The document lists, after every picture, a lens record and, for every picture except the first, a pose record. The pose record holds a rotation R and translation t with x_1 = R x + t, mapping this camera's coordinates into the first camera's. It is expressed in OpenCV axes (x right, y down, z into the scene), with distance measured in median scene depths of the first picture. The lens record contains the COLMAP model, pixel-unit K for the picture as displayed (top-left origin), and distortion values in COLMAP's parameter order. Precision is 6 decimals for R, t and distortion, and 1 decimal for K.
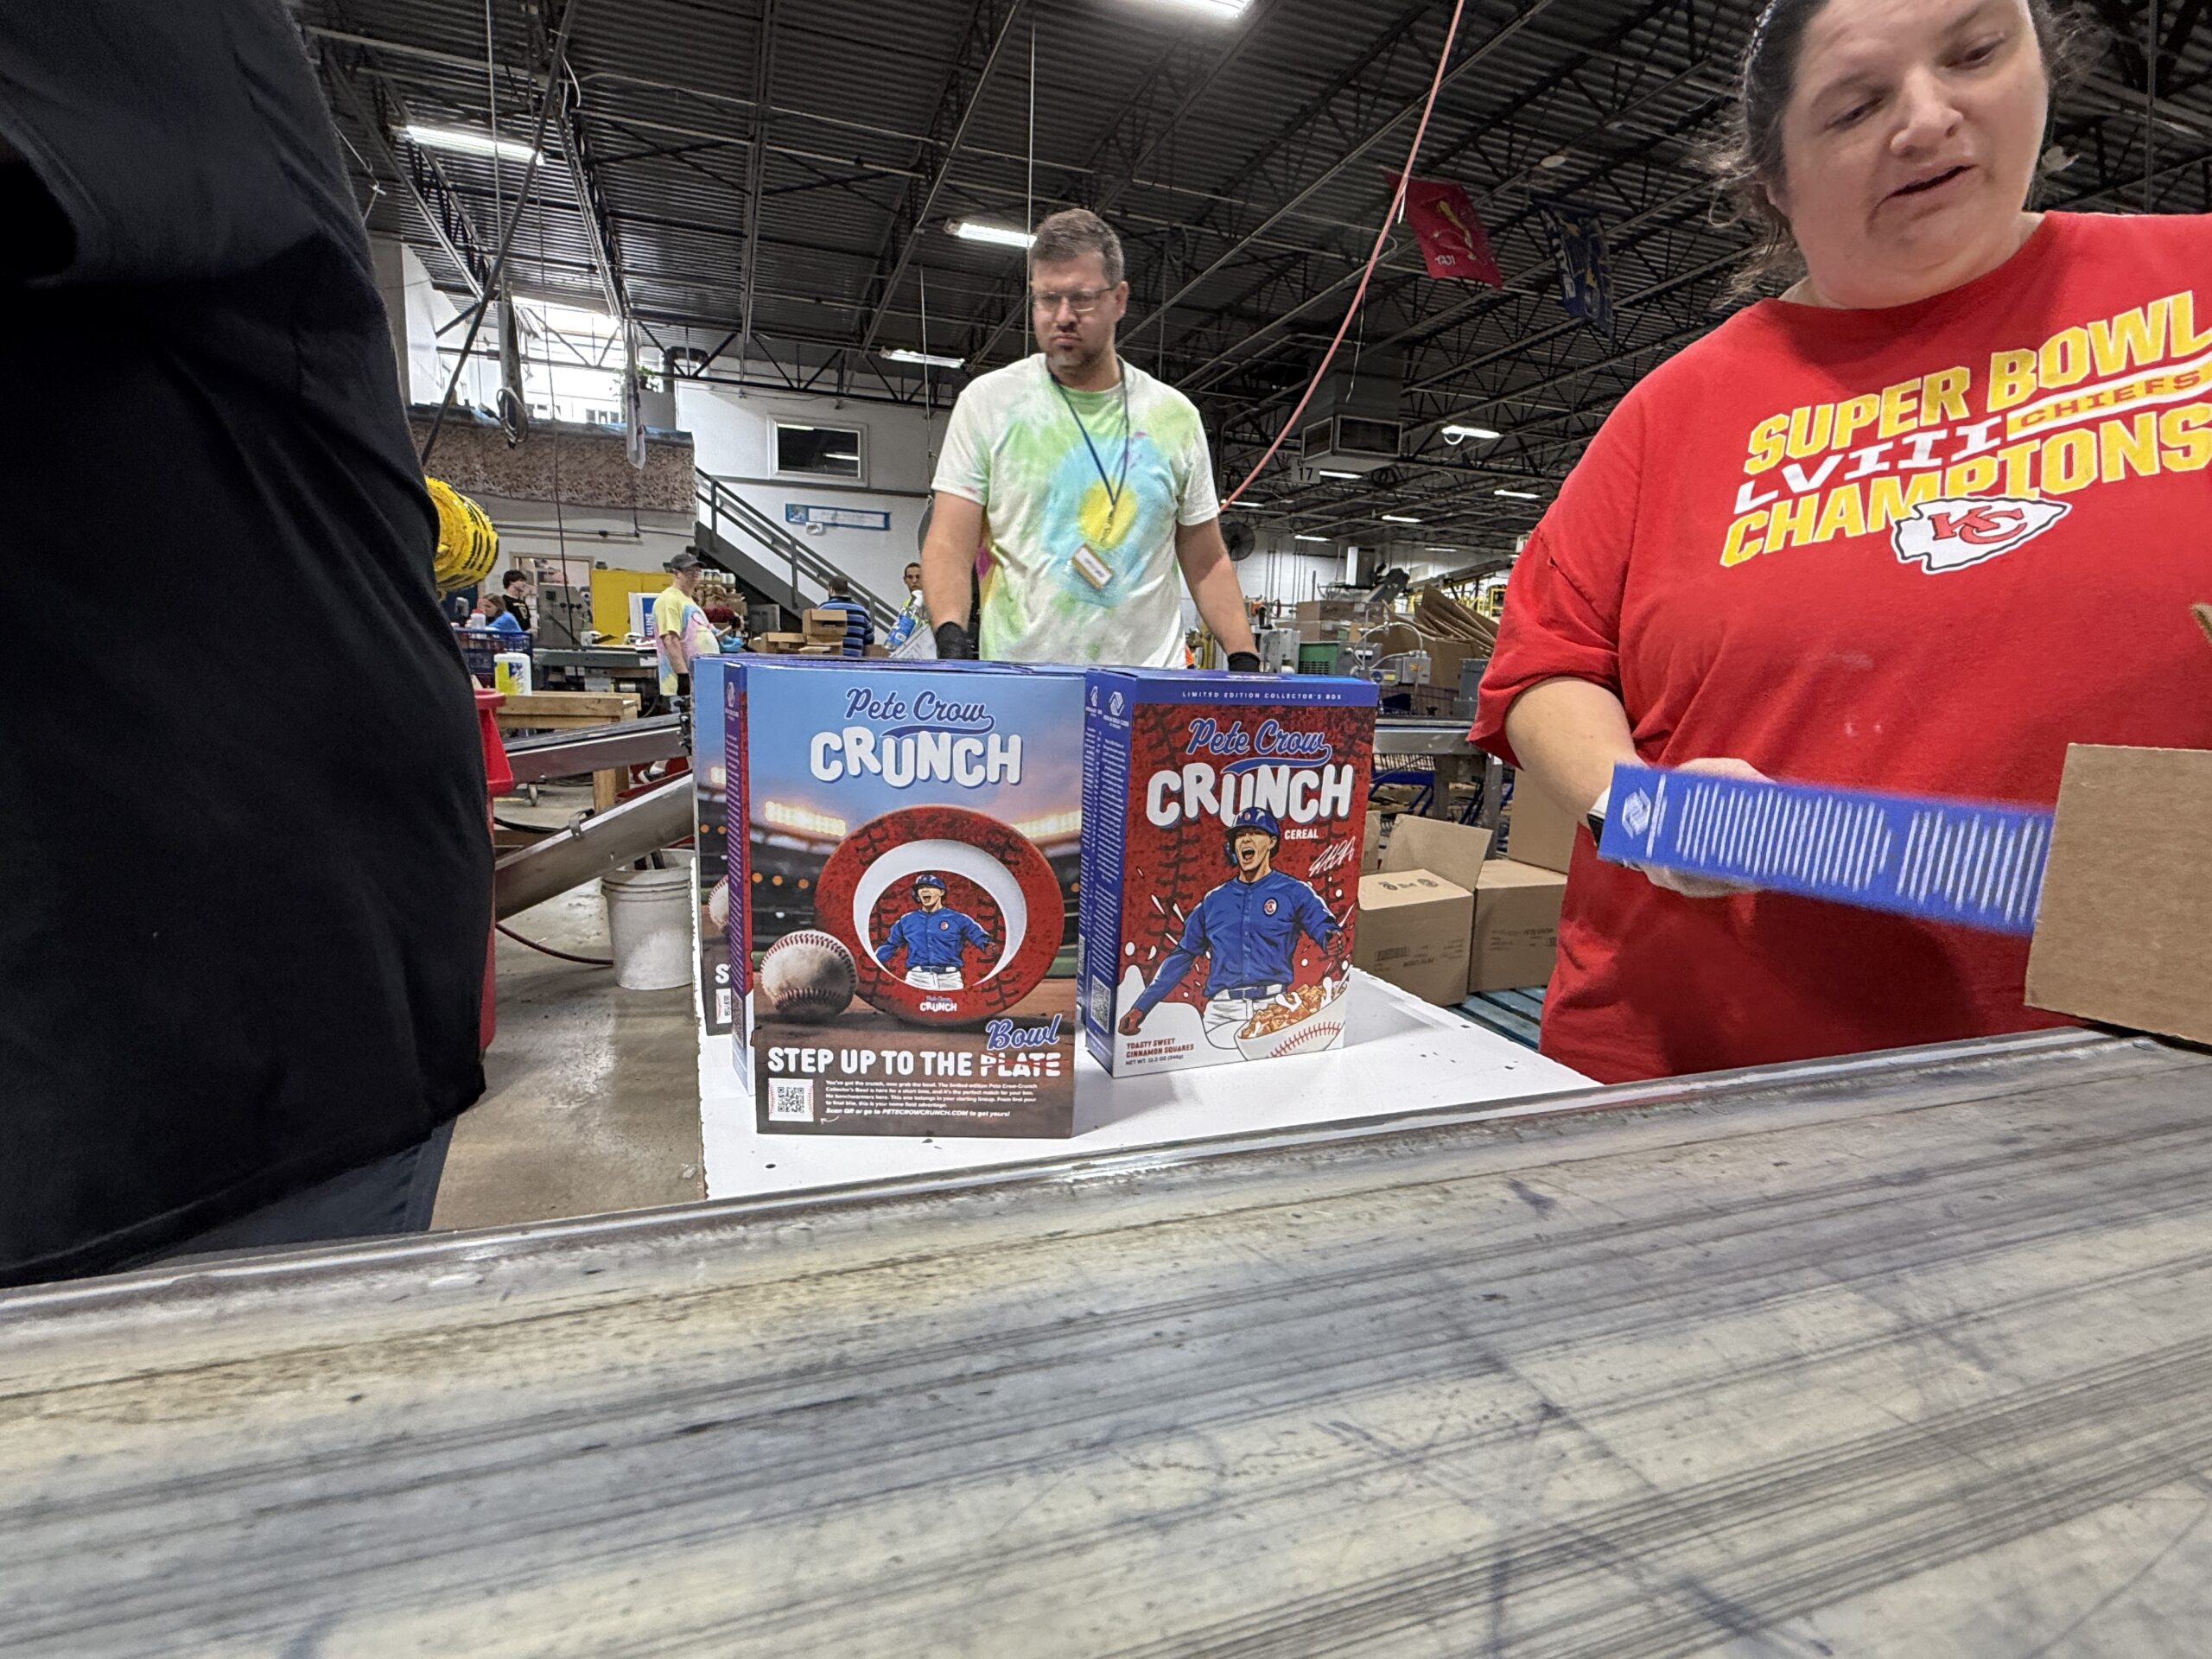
lens RADIAL K [[1057.0, 0, 1104.2], [0, 1057.0, 841.3], [0, 0, 1]] dist [0.000434, 0.000836]
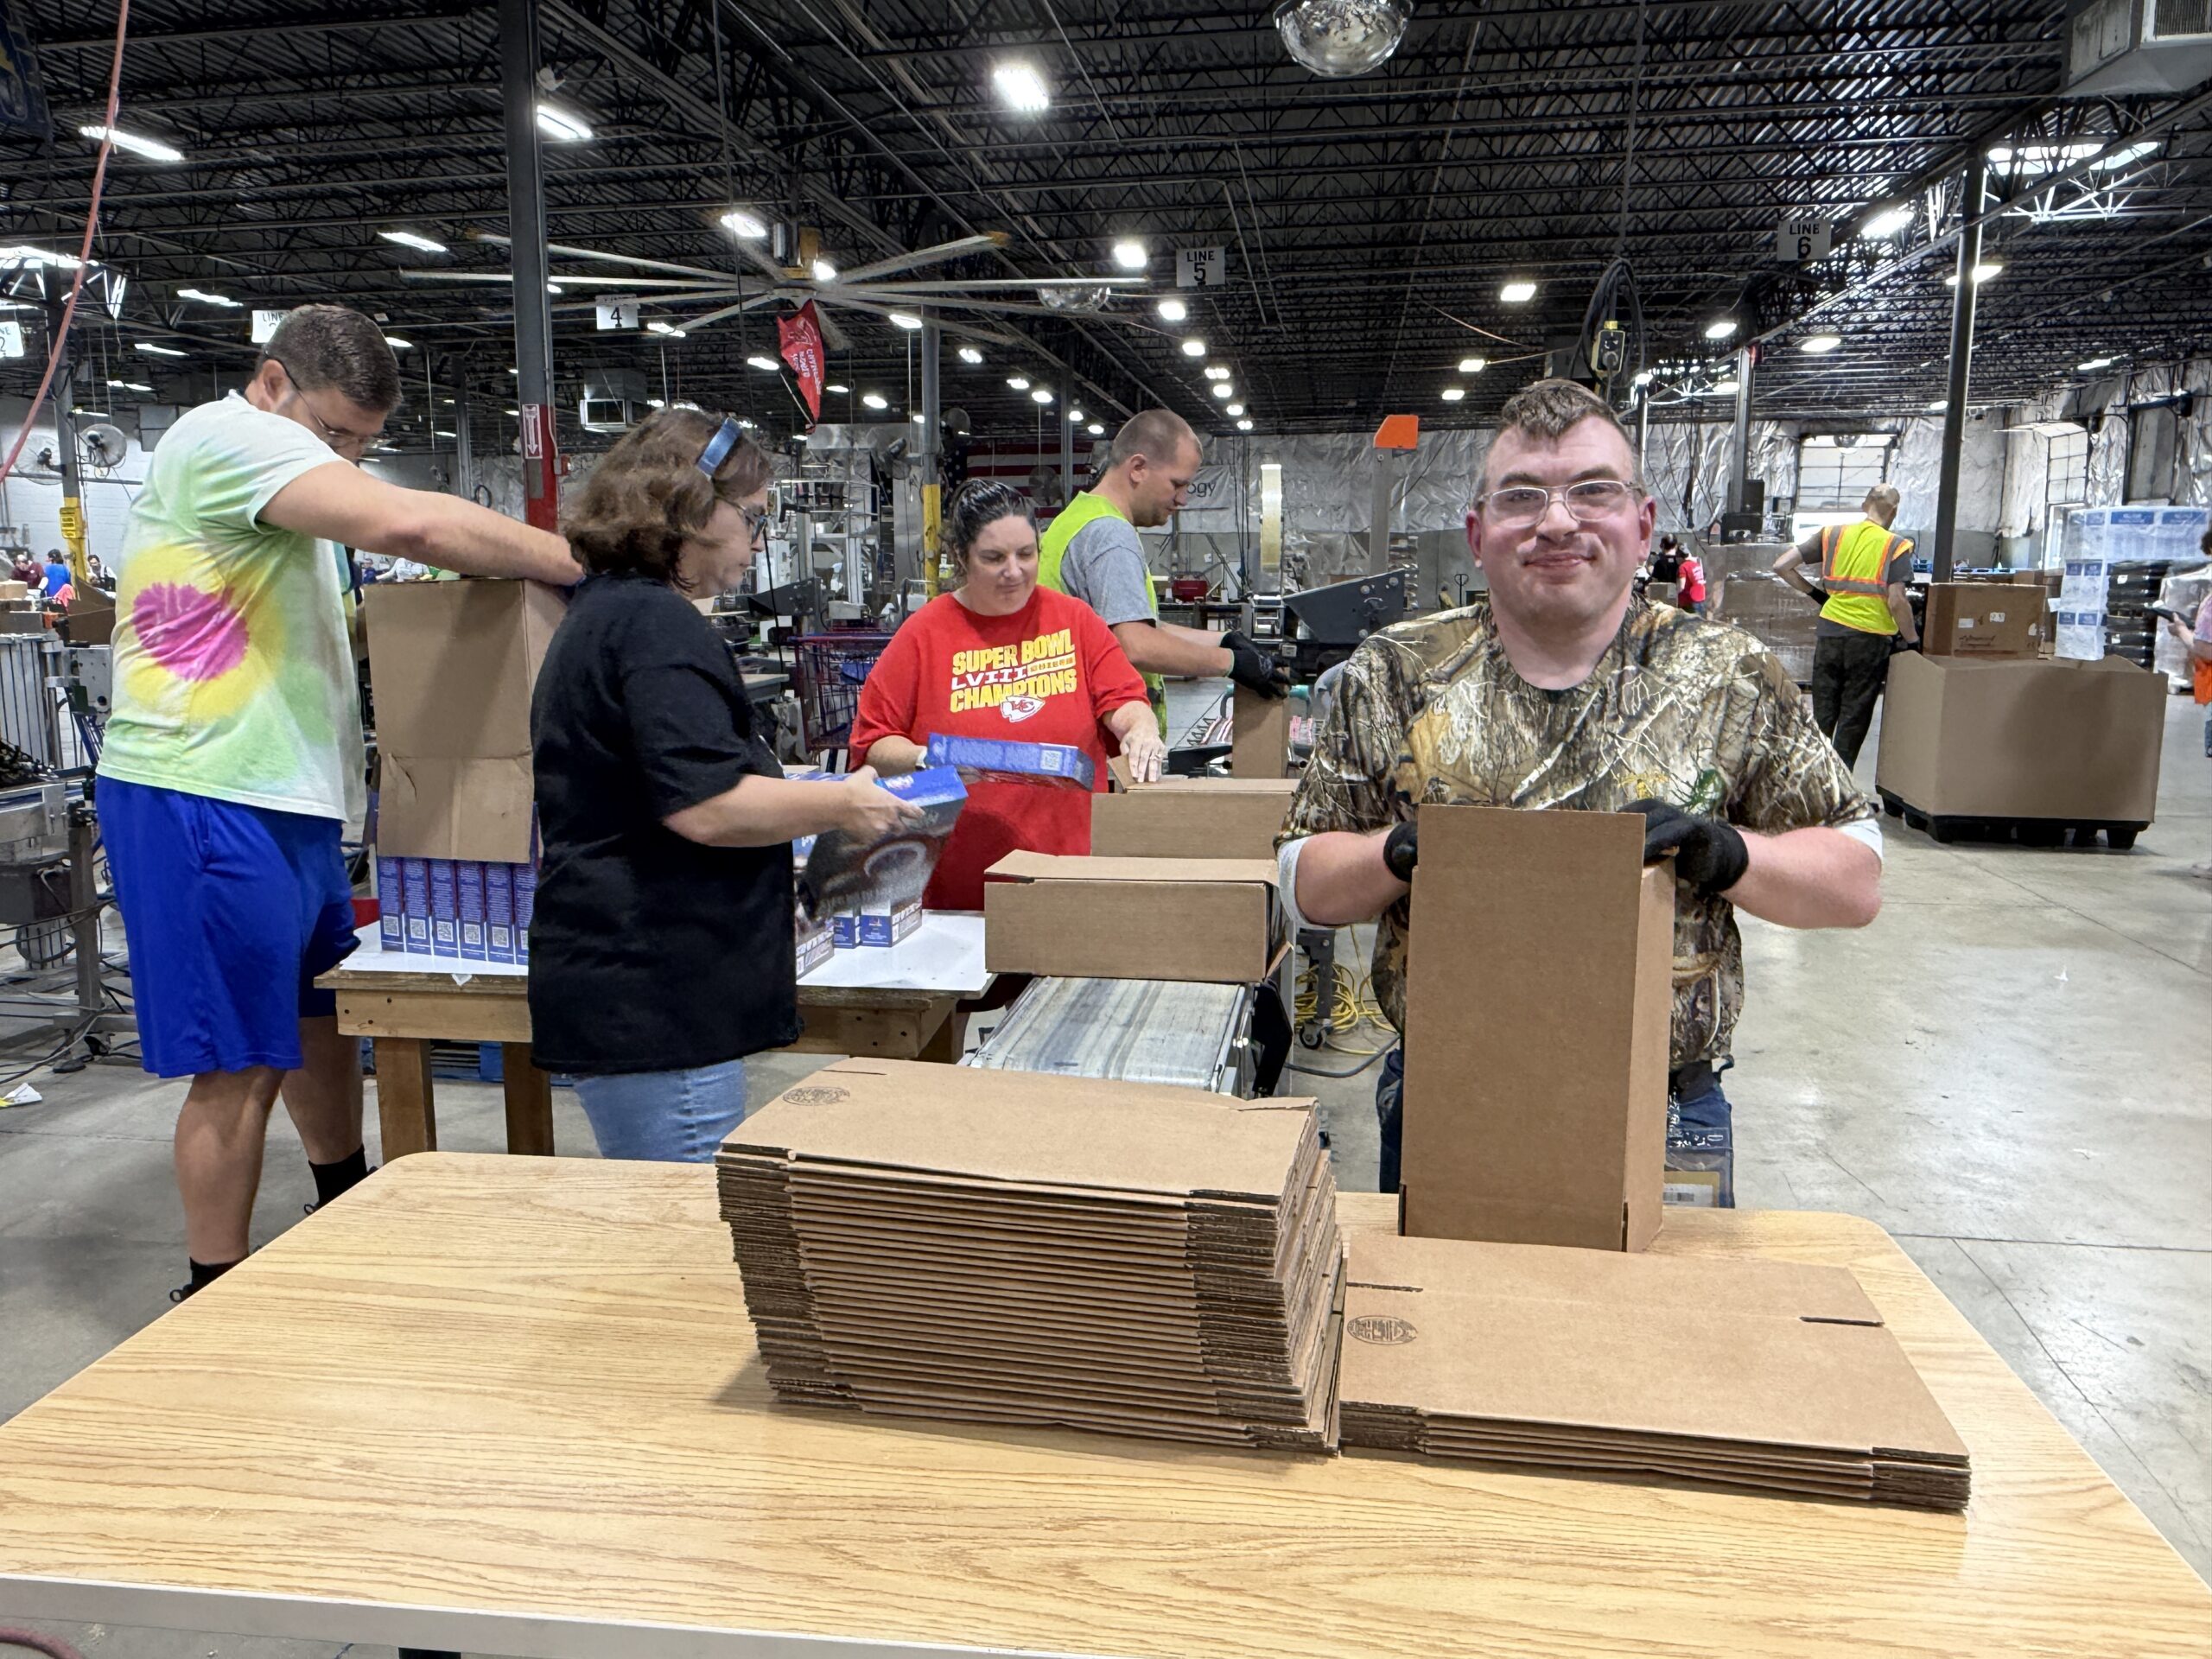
lens RADIAL K [[1663.9, 0, 1094.9], [0, 1663.9, 843.8], [0, 0, 1]] dist [0.000993, -0.003764]
pose [[0.467117, -0.181899, 0.865283, -0.154943], [0.164301, 0.979423, 0.117197, -0.021336], [-0.868796, 0.087422, 0.487392, -0.062278]]
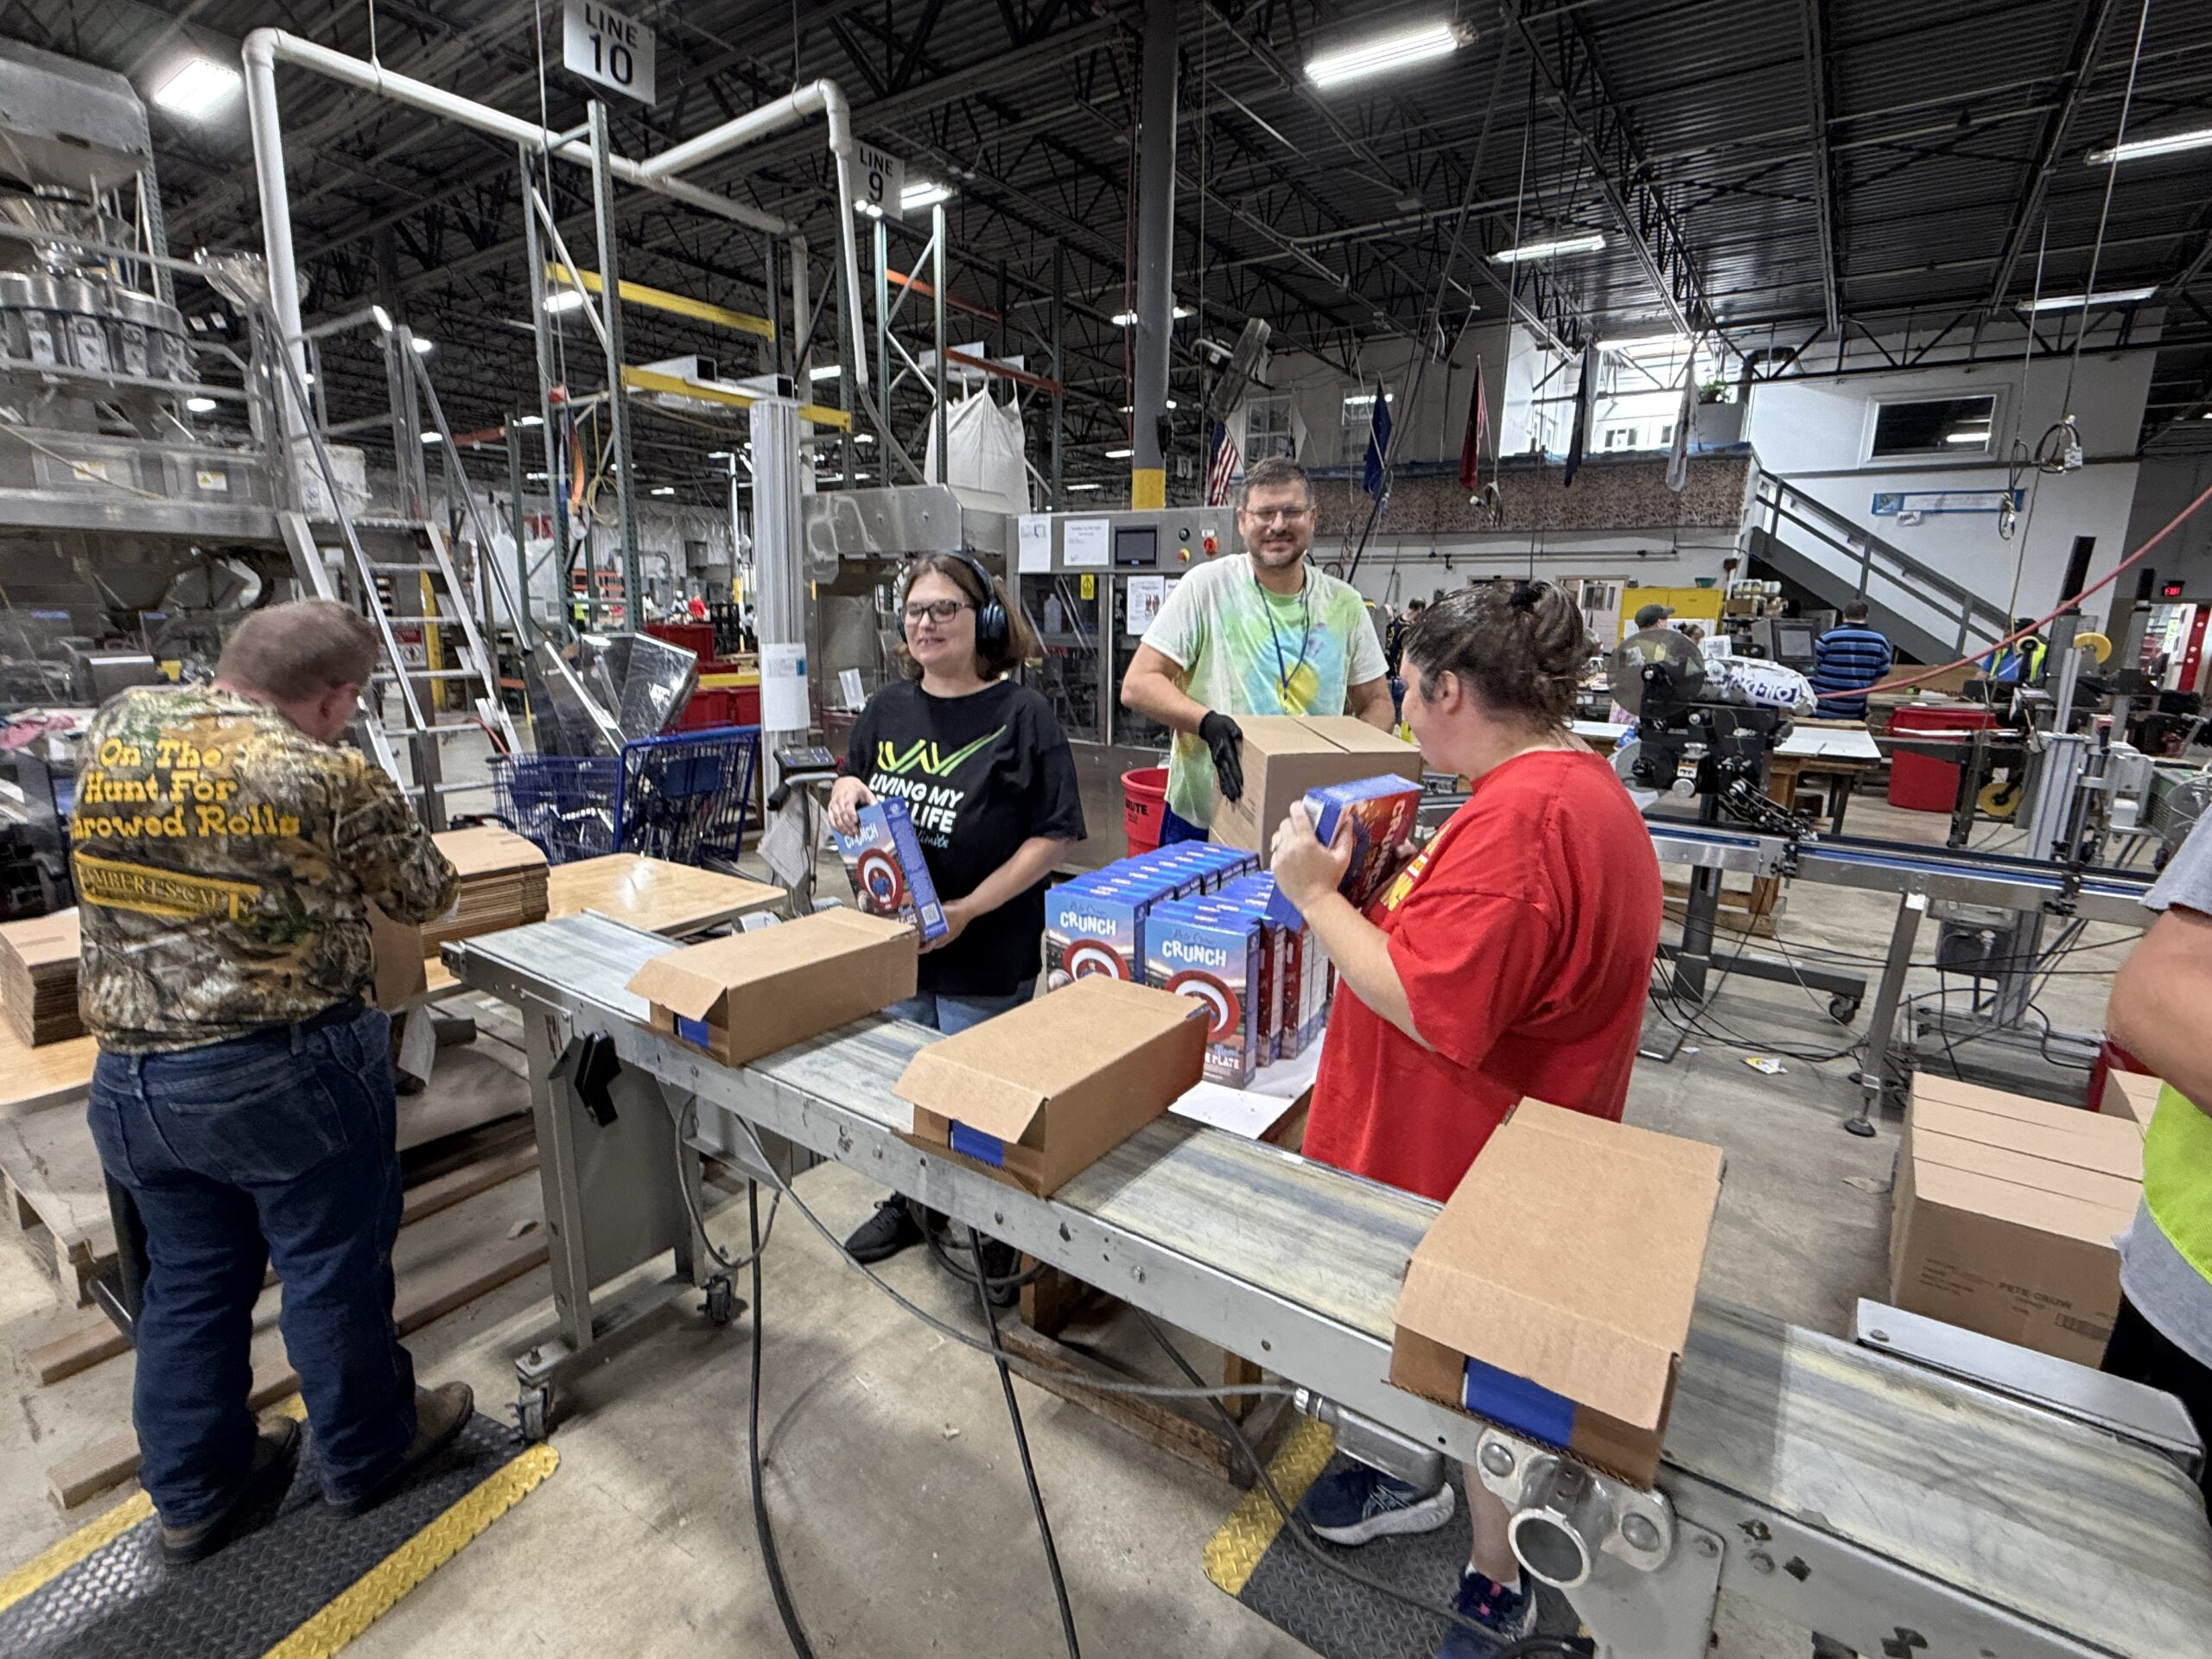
lens RADIAL K [[1045.7, 0, 1103.7], [0, 1045.7, 827.6], [0, 0, 1]] dist [0.000488, -0.000399]
pose [[0.571499, 0.142916, -0.808061, 0.098447], [-0.137043, 0.987511, 0.077731, -0.026195], [0.809078, 0.066315, 0.583947, -0.025794]]
